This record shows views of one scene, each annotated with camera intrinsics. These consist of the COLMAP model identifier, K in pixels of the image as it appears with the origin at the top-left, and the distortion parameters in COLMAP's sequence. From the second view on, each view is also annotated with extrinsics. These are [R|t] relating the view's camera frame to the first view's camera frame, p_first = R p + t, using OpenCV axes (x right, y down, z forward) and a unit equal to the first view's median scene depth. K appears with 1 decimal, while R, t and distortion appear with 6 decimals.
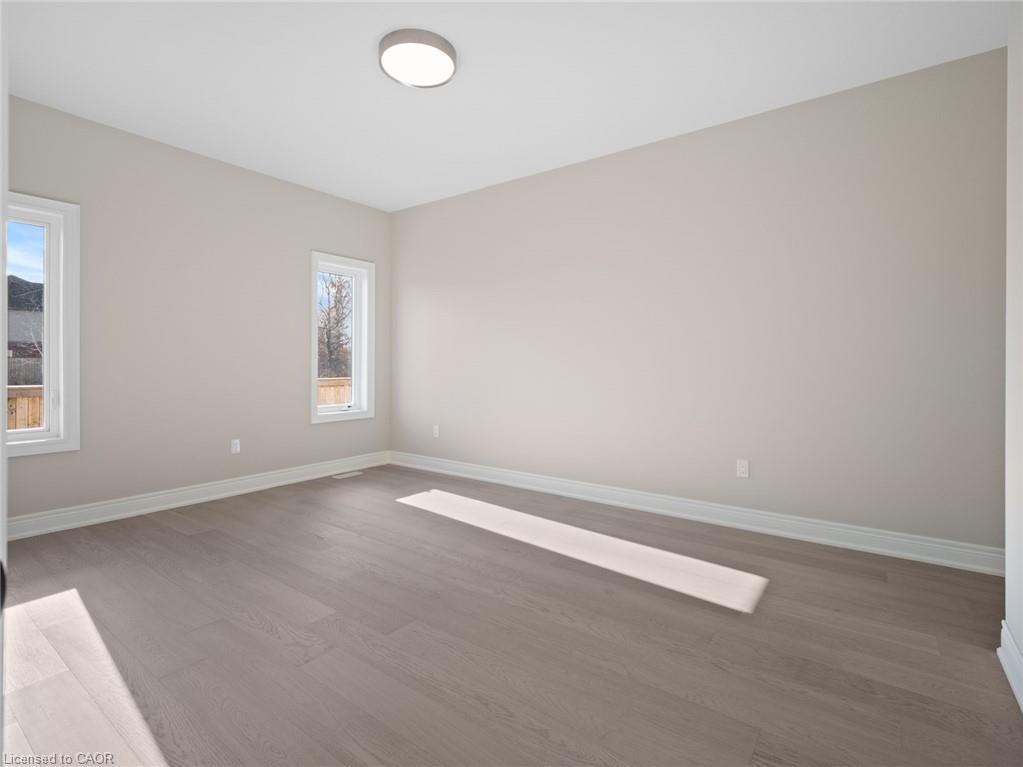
lens RADIAL K [[496.2, 0, 511.7], [0, 496.2, 377.1], [0, 0, 1]] dist [0.005699, 0.000088]
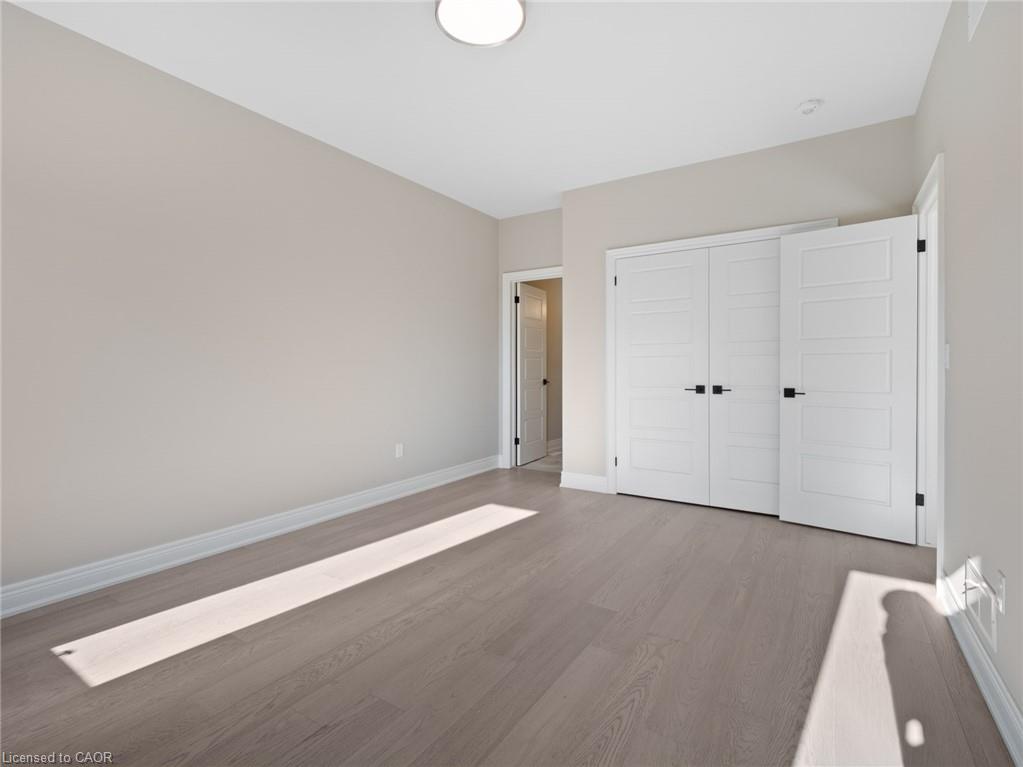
lens RADIAL K [[496.2, 0, 511.0], [0, 496.2, 377.2], [0, 0, 1]] dist [0.005699, 0.000088]
pose [[-0.058048, -0.021012, 0.998093, -1.137694], [0.027770, 0.999358, 0.022654, -0.033873], [-0.997928, 0.029032, -0.057427, 1.090918]]
